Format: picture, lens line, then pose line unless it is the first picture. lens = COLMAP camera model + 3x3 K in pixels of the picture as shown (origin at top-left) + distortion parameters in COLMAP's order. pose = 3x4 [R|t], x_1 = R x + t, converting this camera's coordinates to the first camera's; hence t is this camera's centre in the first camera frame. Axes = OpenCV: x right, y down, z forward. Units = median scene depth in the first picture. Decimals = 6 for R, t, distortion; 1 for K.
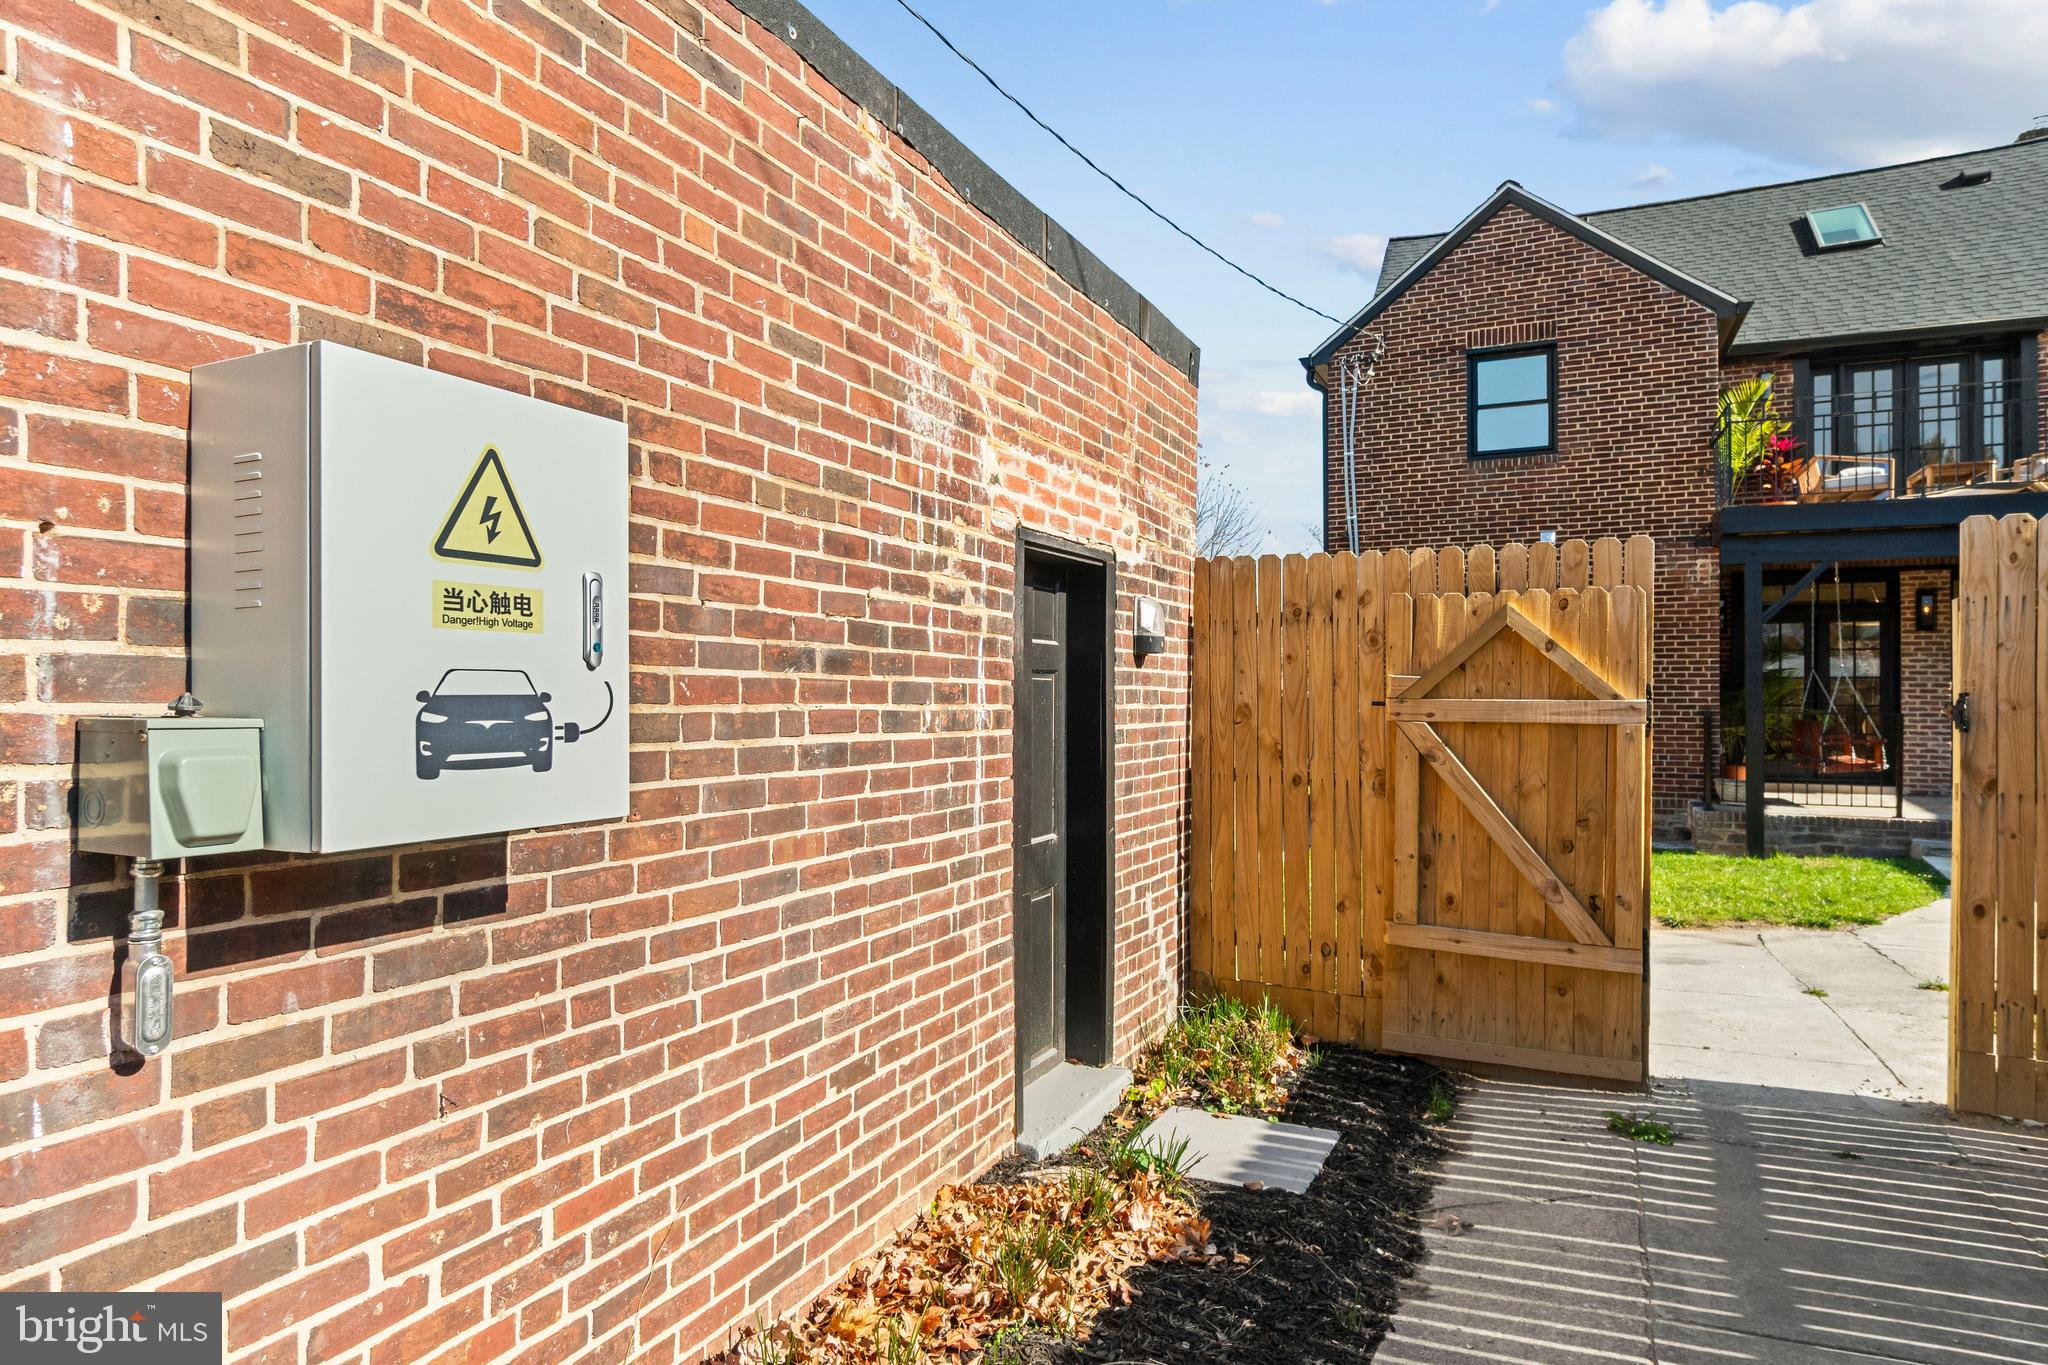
lens RADIAL K [[1237.7, 0, 992.8], [0, 1237.7, 690.9], [0, 0, 1]] dist [-0.020516, 0.014836]
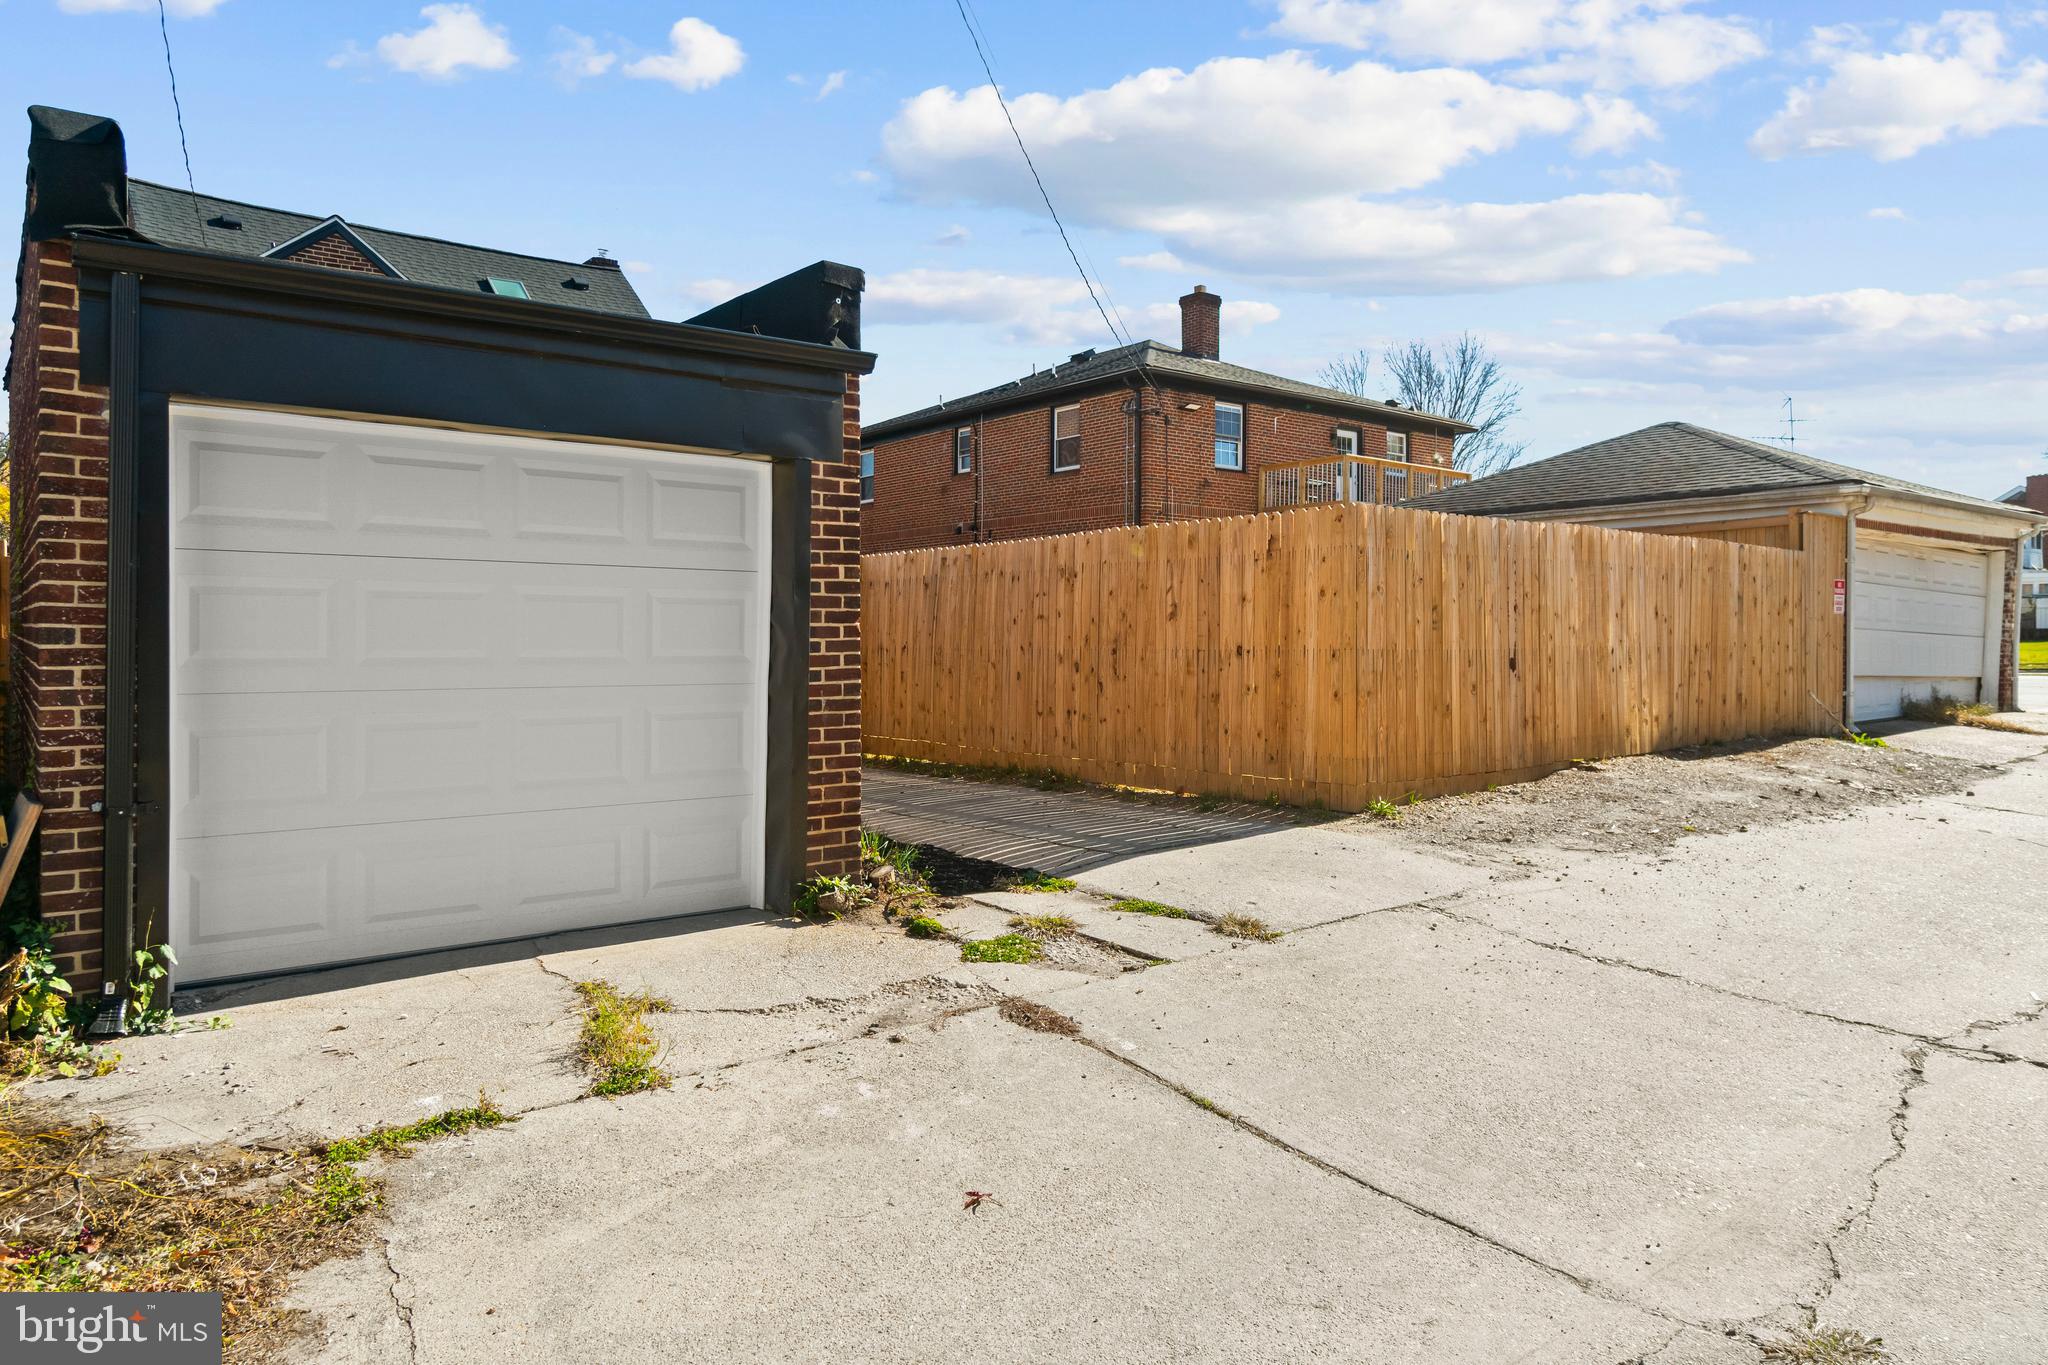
lens RADIAL K [[1292.3, 0, 1025.7], [0, 1292.3, 641.9], [0, 0, 1]] dist [0.039292, -0.001571]
pose [[0.430768, -0.000878, 0.902462, -1.474896], [-0.012671, 0.999895, 0.007021, 0.037040], [-0.902374, -0.014459, 0.430712, -0.728300]]
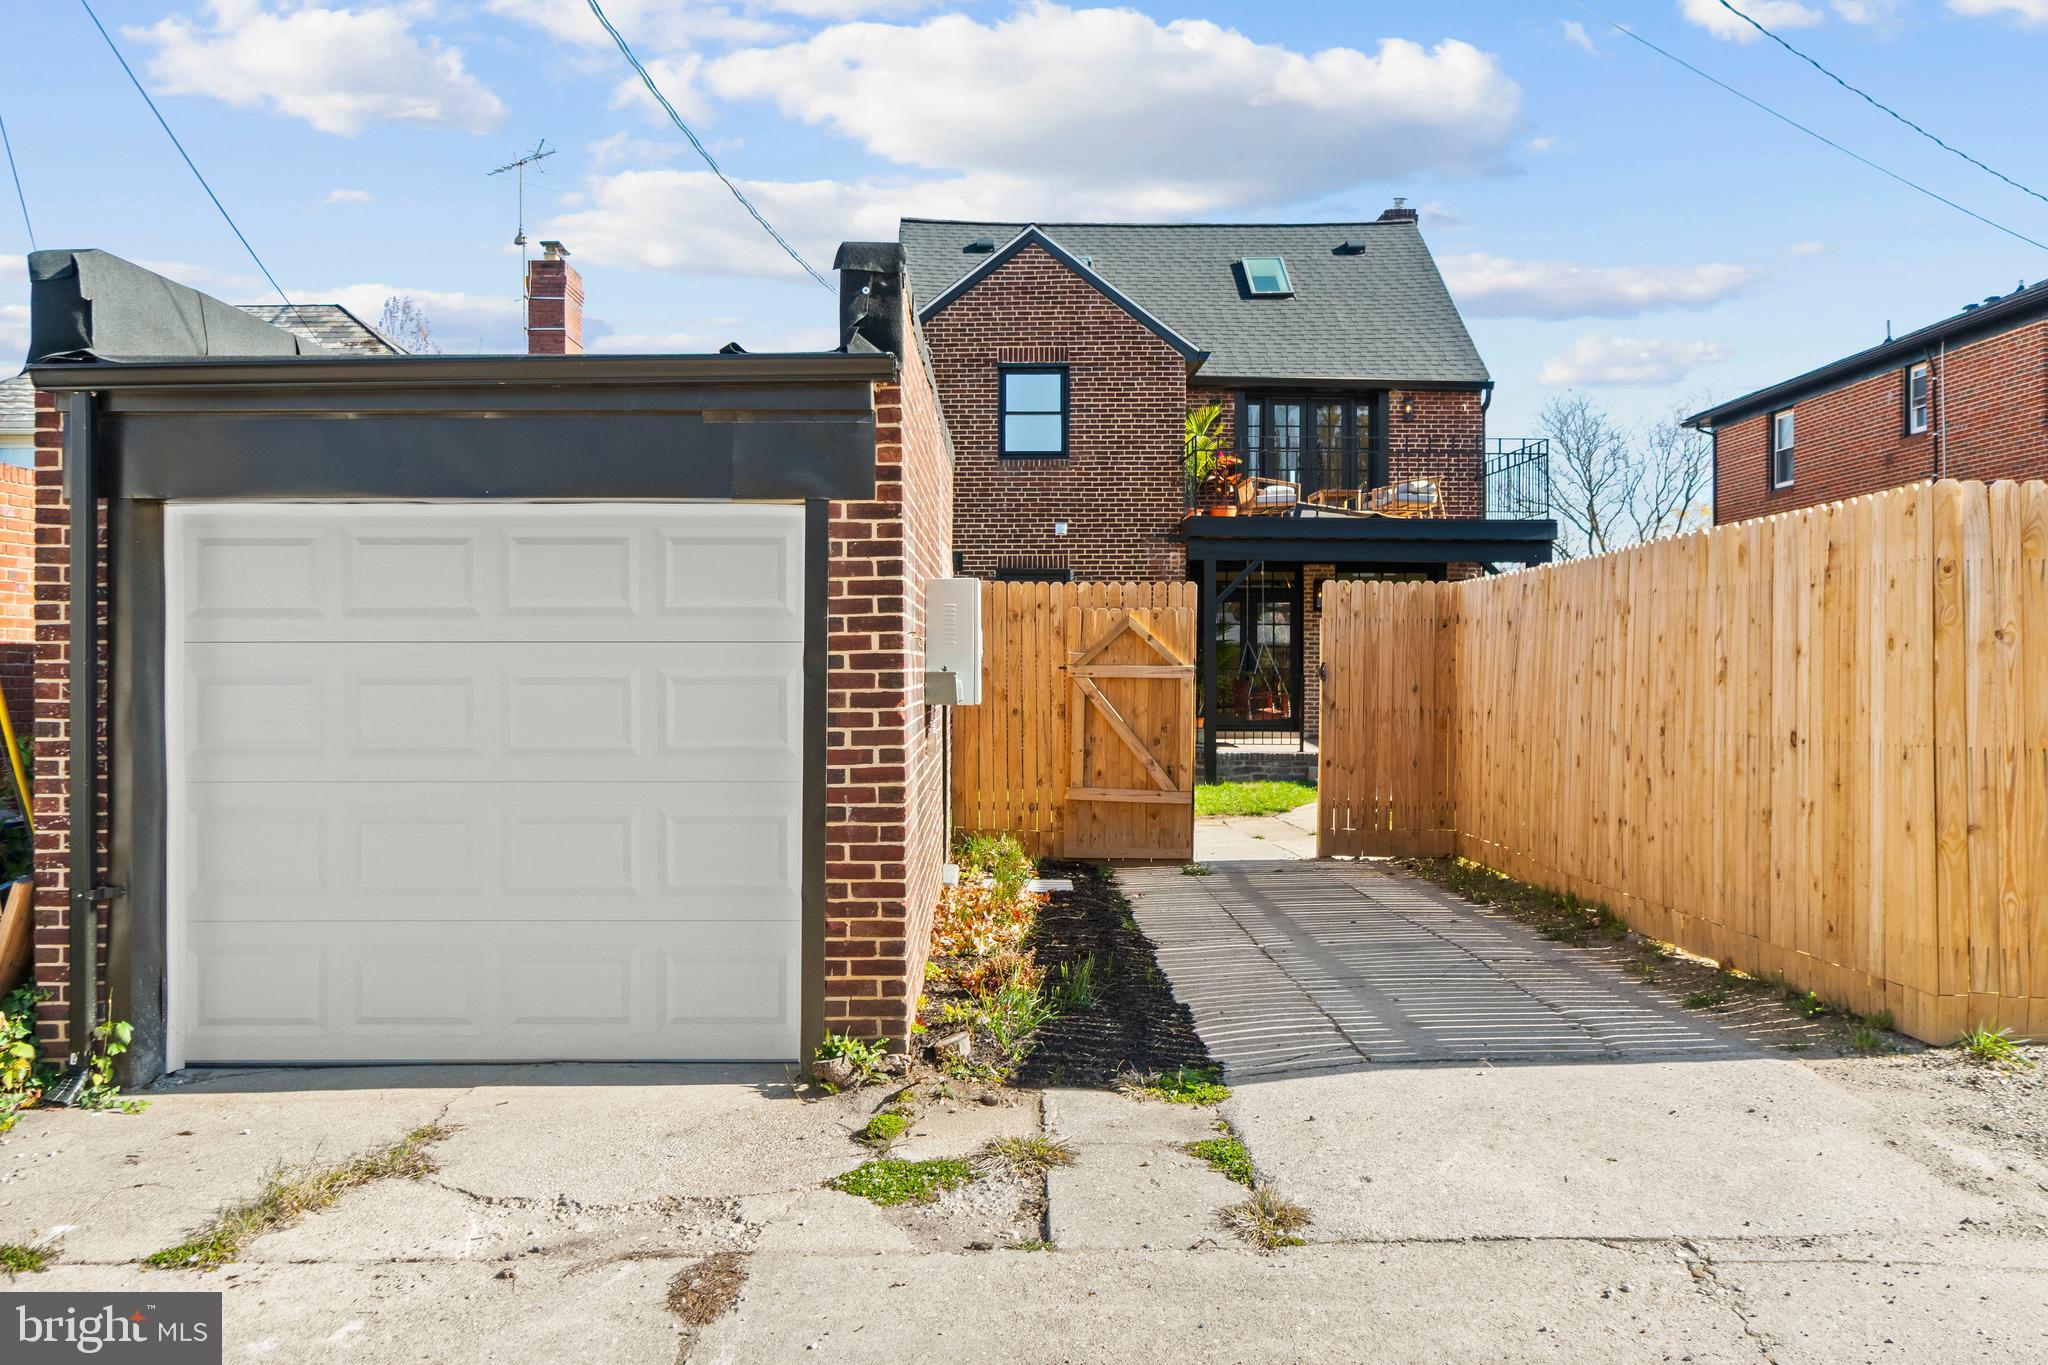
lens RADIAL K [[1630.5, 0, 1023.5], [0, 1630.5, 653.0], [0, 0, 1]] dist [0.032416, -0.001769]
pose [[0.894361, 0.003992, 0.447328, -0.849448], [-0.004902, 0.999988, 0.000876, -0.013719], [-0.447319, -0.002976, 0.894370, -1.171054]]
